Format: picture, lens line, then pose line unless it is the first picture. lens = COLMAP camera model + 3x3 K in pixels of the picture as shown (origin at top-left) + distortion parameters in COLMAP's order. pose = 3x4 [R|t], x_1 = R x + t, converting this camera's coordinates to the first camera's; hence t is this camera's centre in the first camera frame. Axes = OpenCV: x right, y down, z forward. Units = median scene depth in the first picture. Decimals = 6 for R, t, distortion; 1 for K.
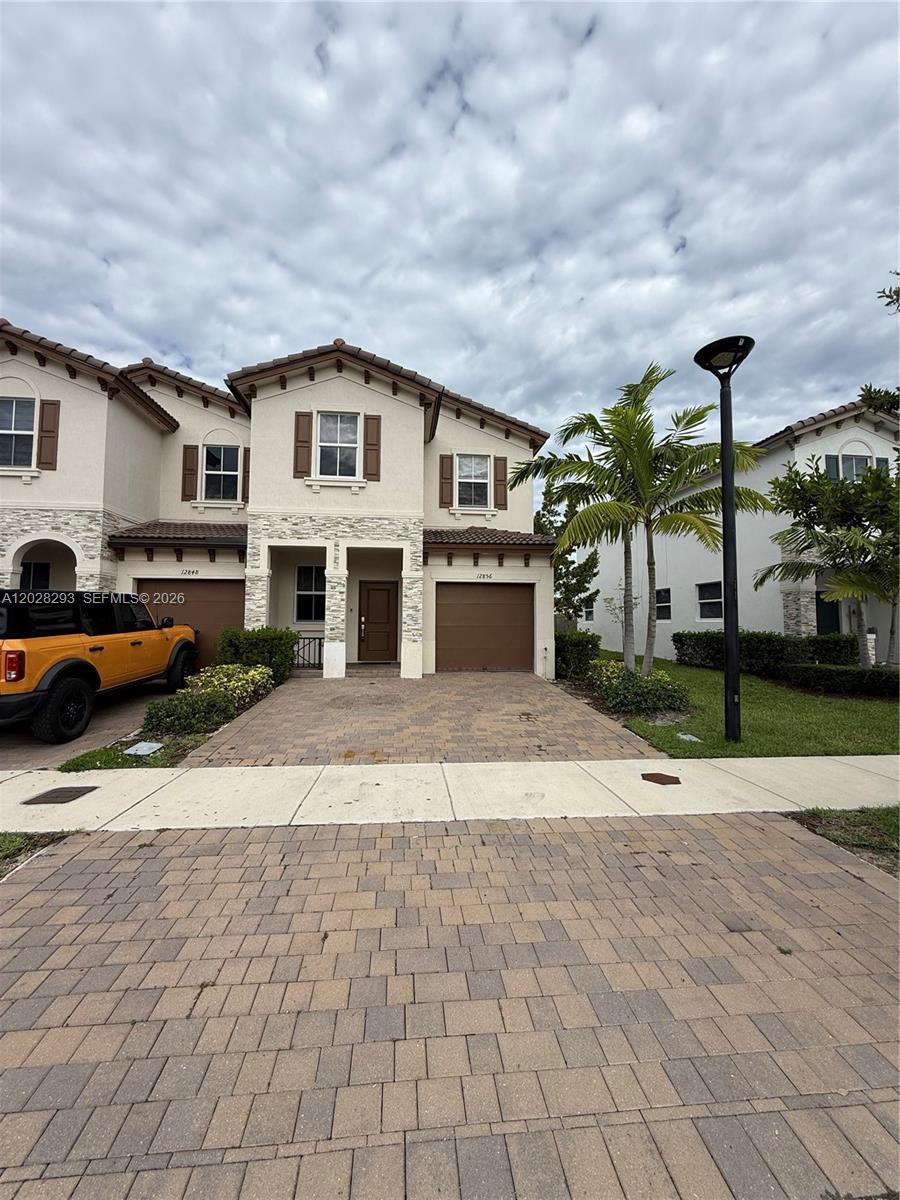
lens RADIAL K [[477.7, 0, 450.7], [0, 477.7, 591.8], [0, 0, 1]] dist [-0.000603, -0.000066]
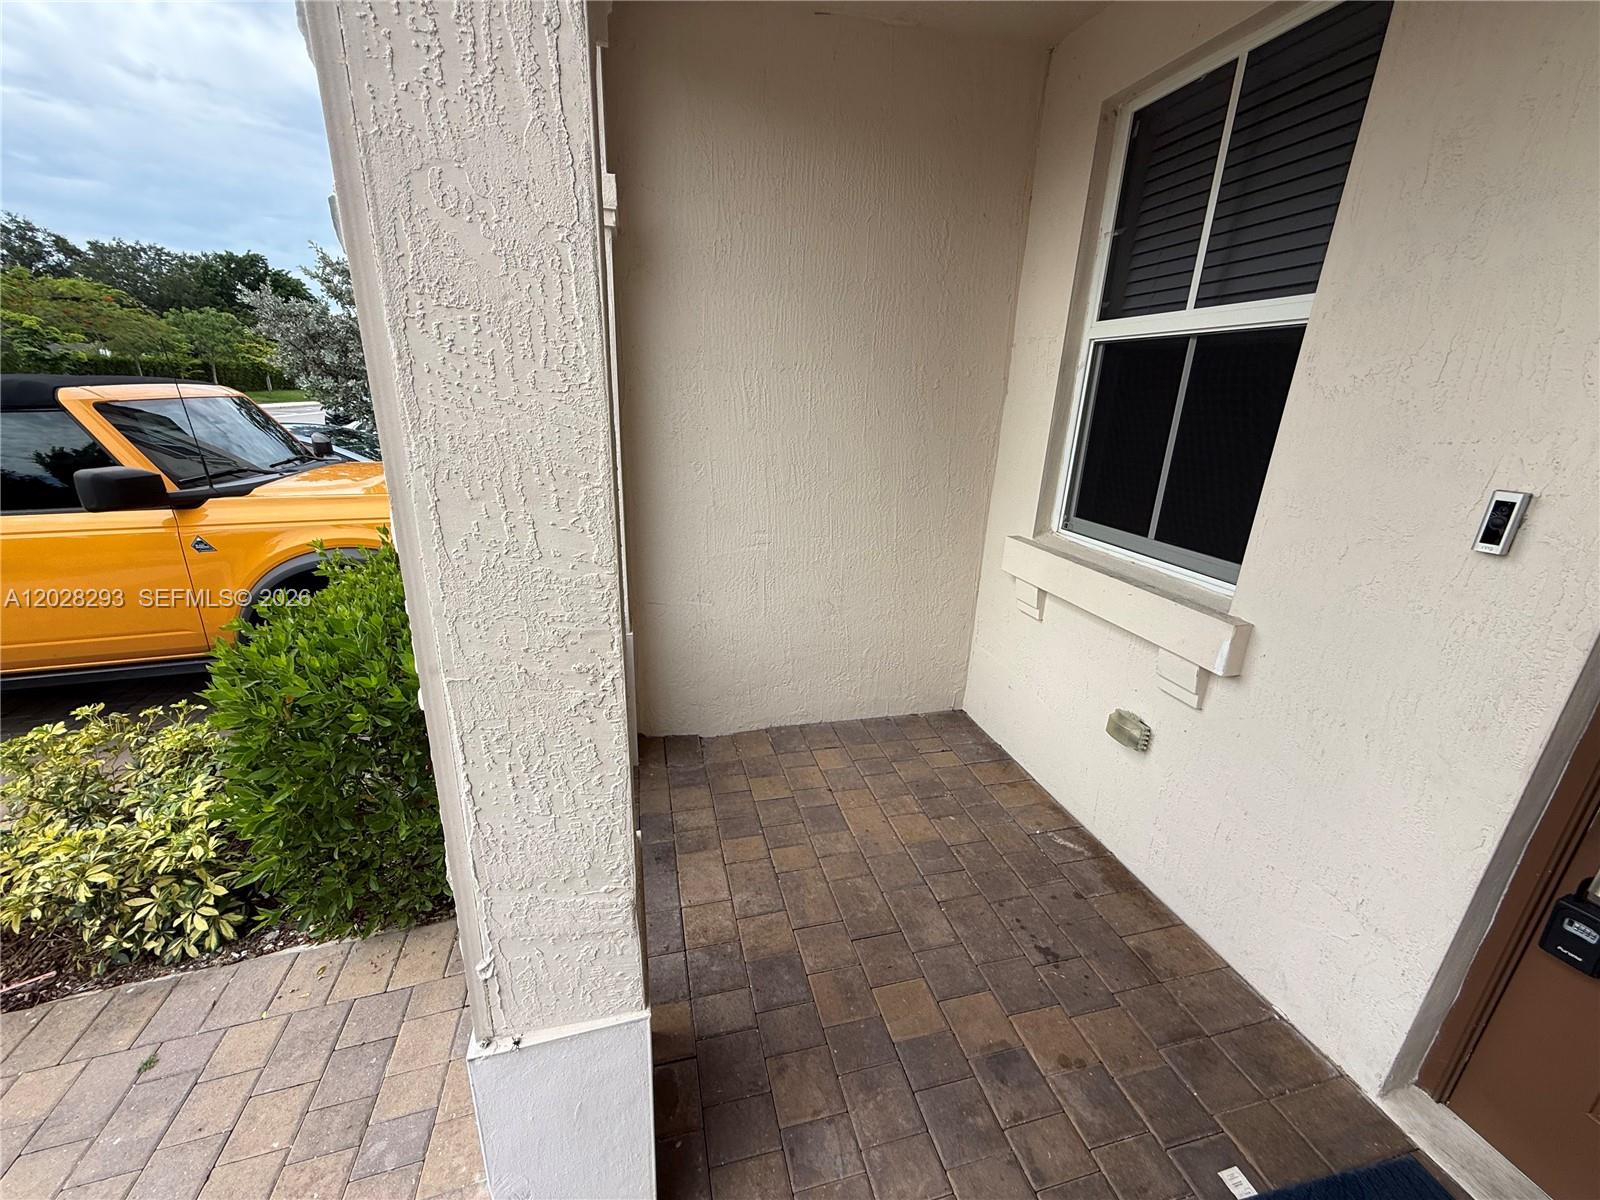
lens RADIAL K [[636.9, 0, 795.8], [0, 636.9, 602.1], [0, 0, 1]] dist [-0.000603, -0.000066]
pose [[0.147105, 0.313280, -0.938198, -0.146554], [0.029933, 0.946673, 0.320803, 0.016874], [0.988668, -0.075275, 0.129883, 1.012196]]
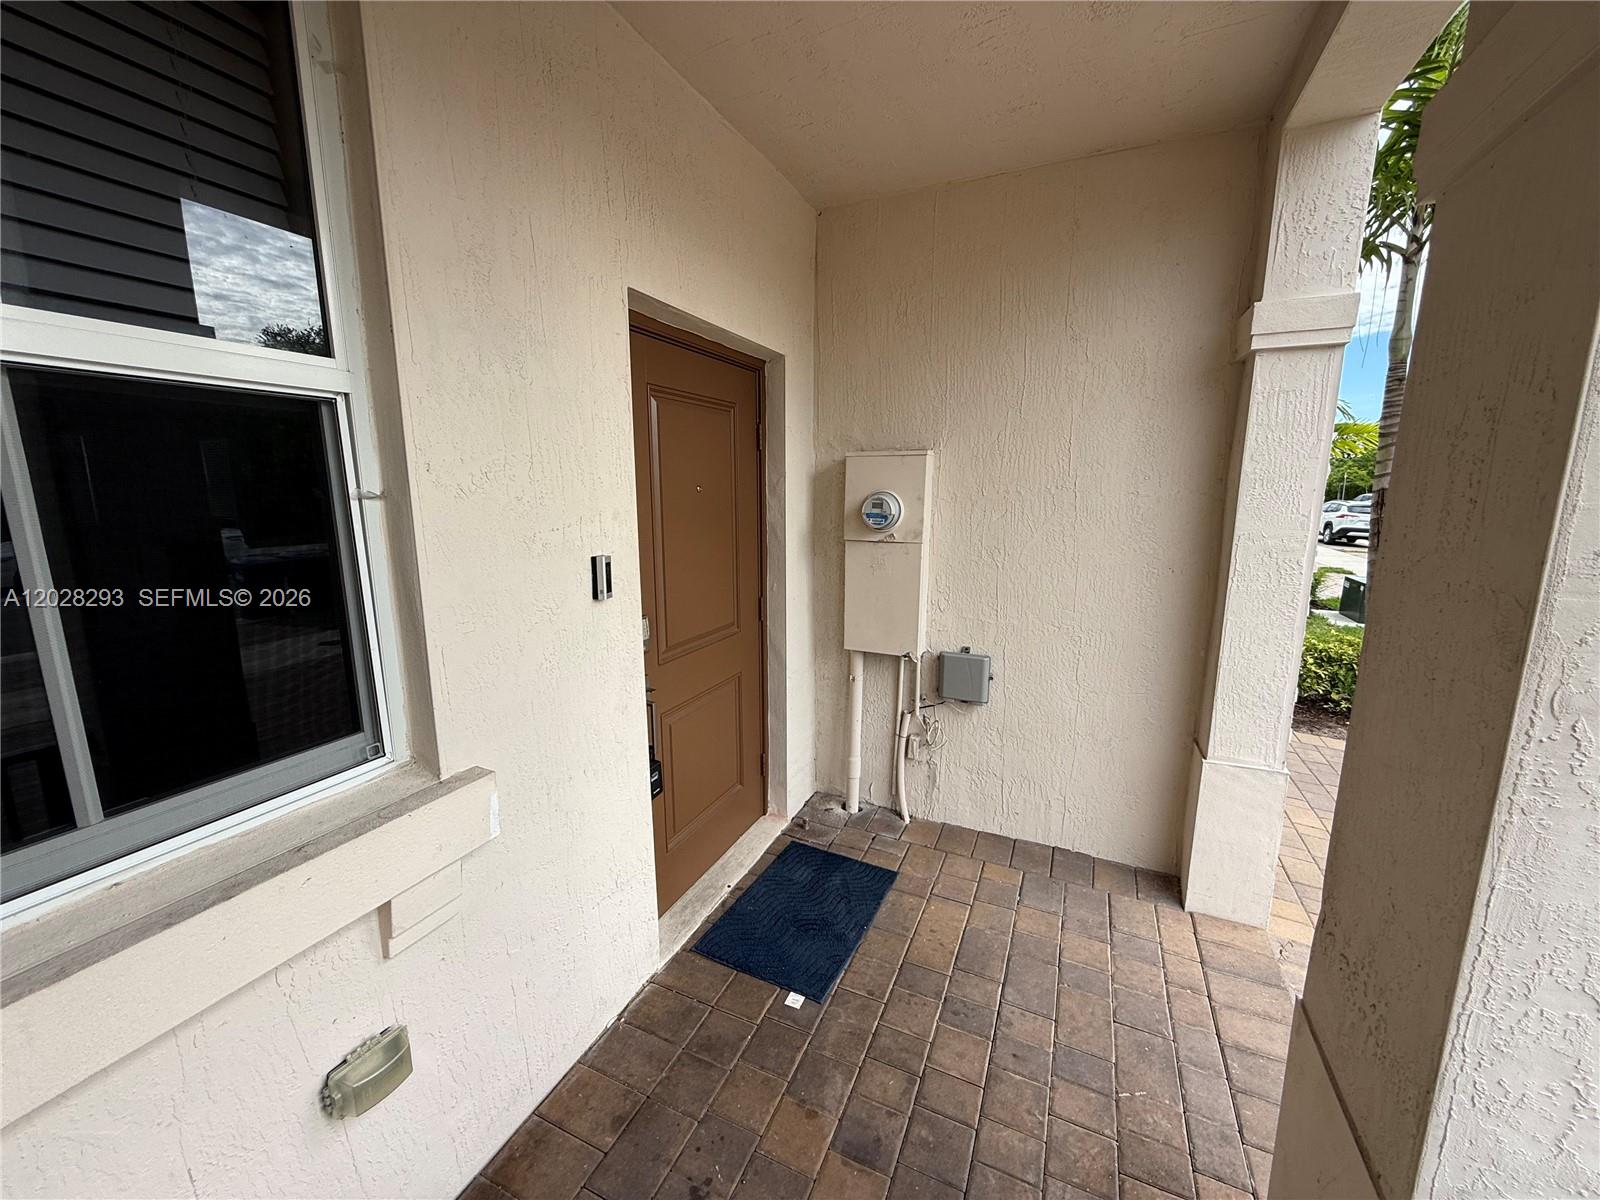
lens RADIAL K [[636.9, 0, 792.9], [0, 636.9, 600.4], [0, 0, 1]] dist [-0.000603, -0.000066]
pose [[0.507370, -0.154335, 0.847795, -0.355692], [-0.054048, 0.976195, 0.210055, 0.012891], [-0.860032, -0.152397, 0.486950, 1.032435]]
